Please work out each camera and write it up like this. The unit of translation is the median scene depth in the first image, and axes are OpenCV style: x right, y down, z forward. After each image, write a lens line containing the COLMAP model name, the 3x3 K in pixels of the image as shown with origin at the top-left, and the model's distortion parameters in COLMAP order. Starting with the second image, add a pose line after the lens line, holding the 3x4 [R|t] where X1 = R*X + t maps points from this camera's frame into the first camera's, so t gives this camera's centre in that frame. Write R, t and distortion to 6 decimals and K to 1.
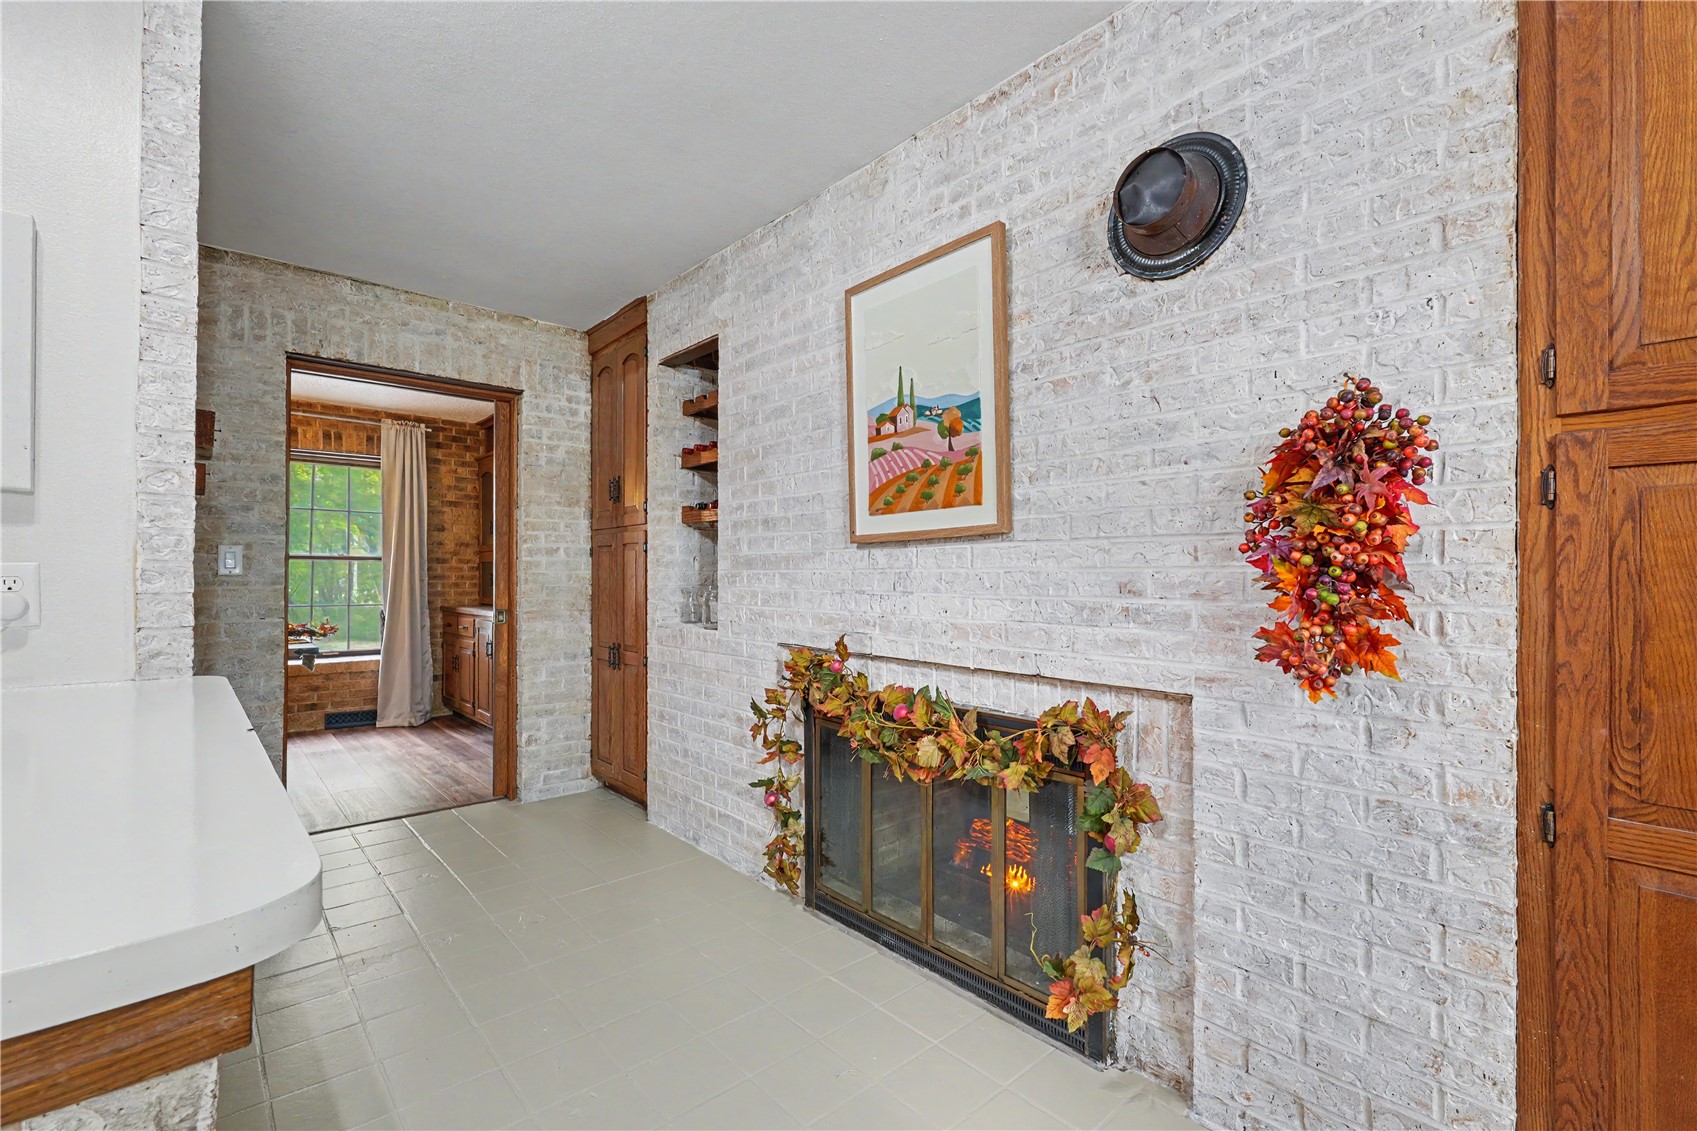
lens RADIAL K [[741.6, 0, 851.8], [0, 741.6, 570.0], [0, 0, 1]] dist [-0.003152, 0.000189]
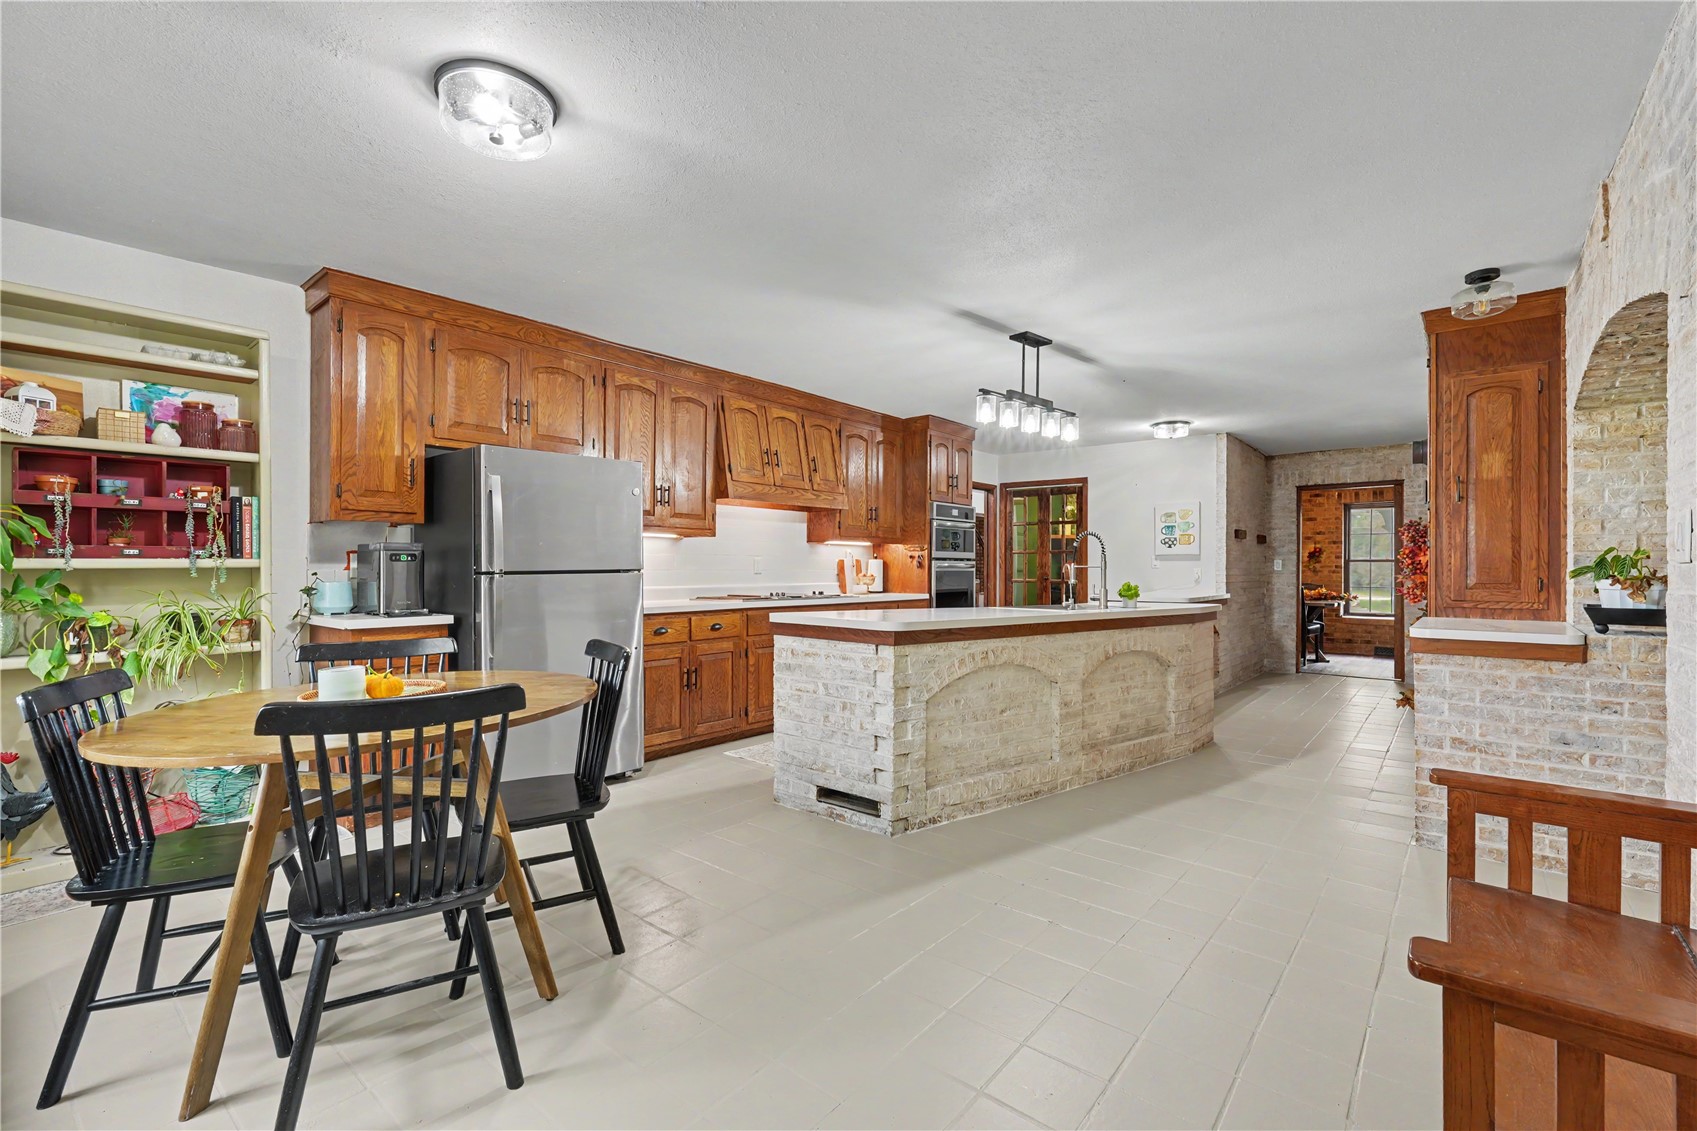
lens RADIAL K [[741.6, 0, 848.5], [0, 741.6, 563.9], [0, 0, 1]] dist [-0.003152, 0.000189]
pose [[0.141438, -0.011049, -0.989885, 1.702069], [0.007321, 0.999922, -0.010115, -0.002477], [0.989920, -0.005816, 0.141508, -1.005875]]
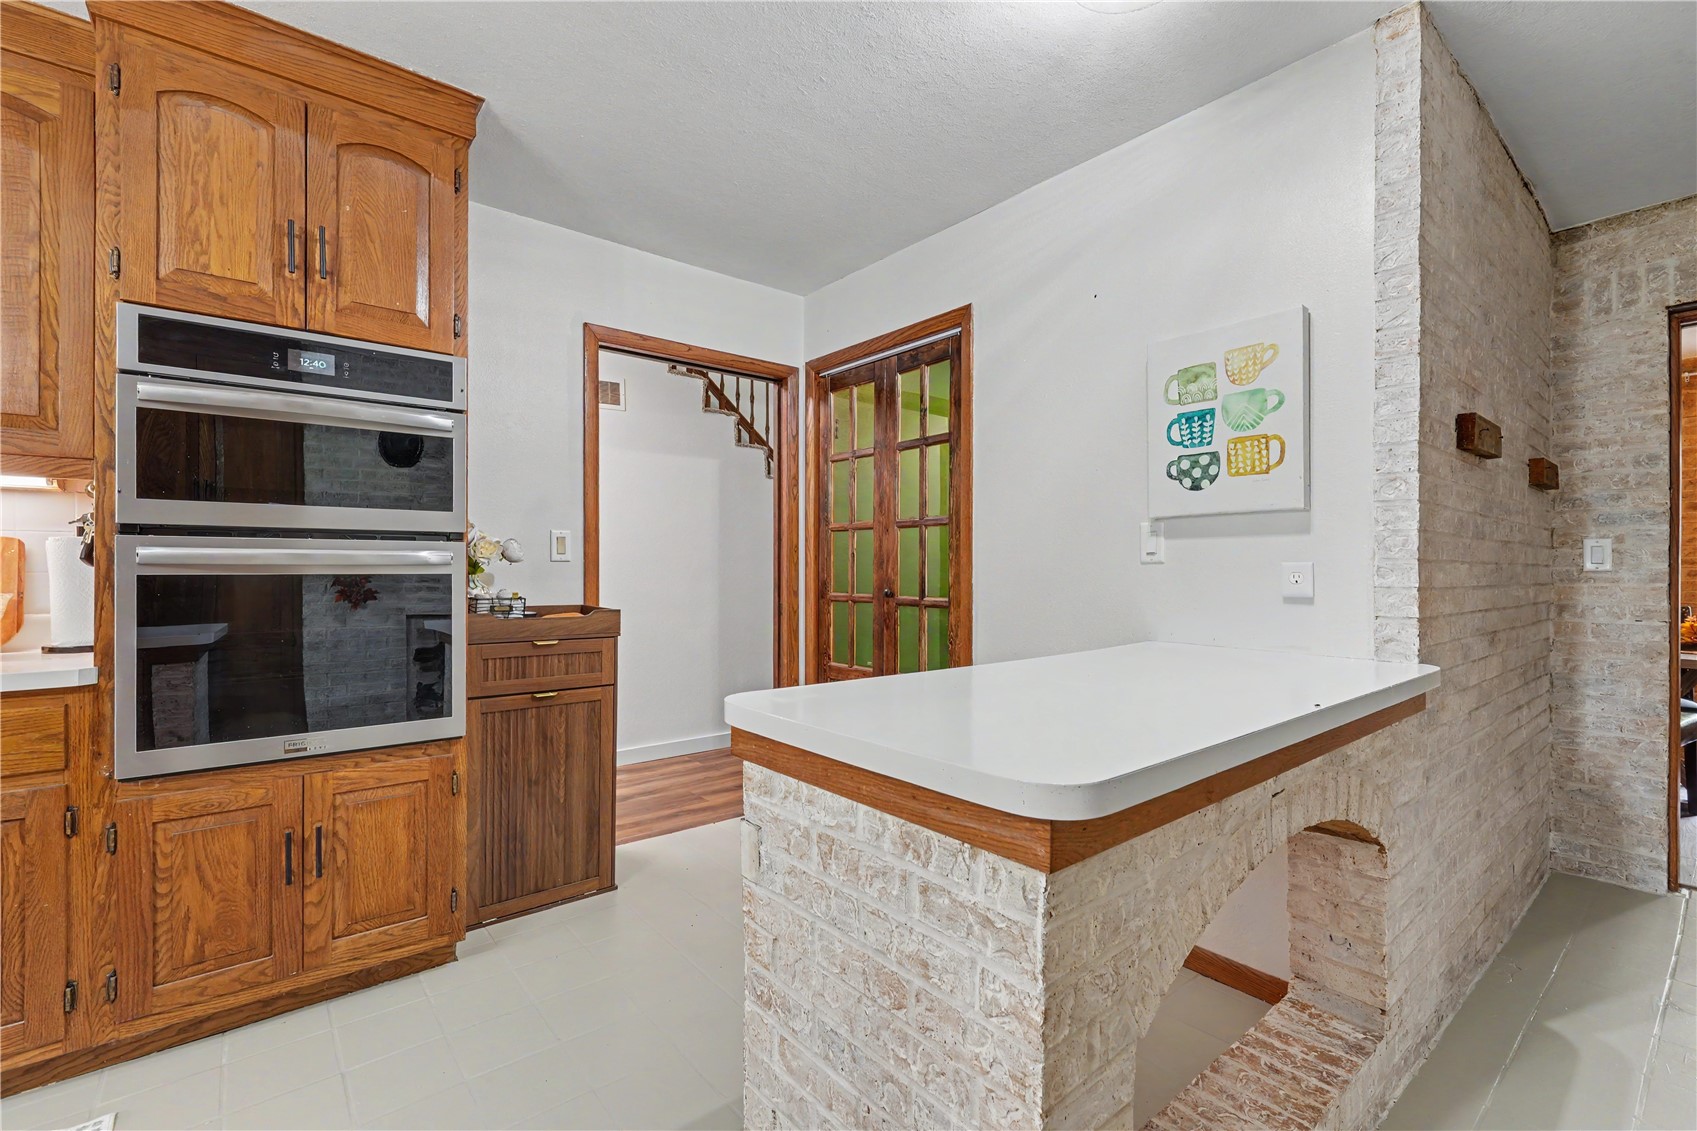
lens RADIAL K [[741.6, 0, 849.2], [0, 741.6, 568.2], [0, 0, 1]] dist [-0.003152, 0.000189]
pose [[-0.045768, -0.006597, -0.998930, 0.124952], [0.008805, 0.999937, -0.007007, 0.001296], [0.998913, -0.009116, -0.045707, 0.105702]]
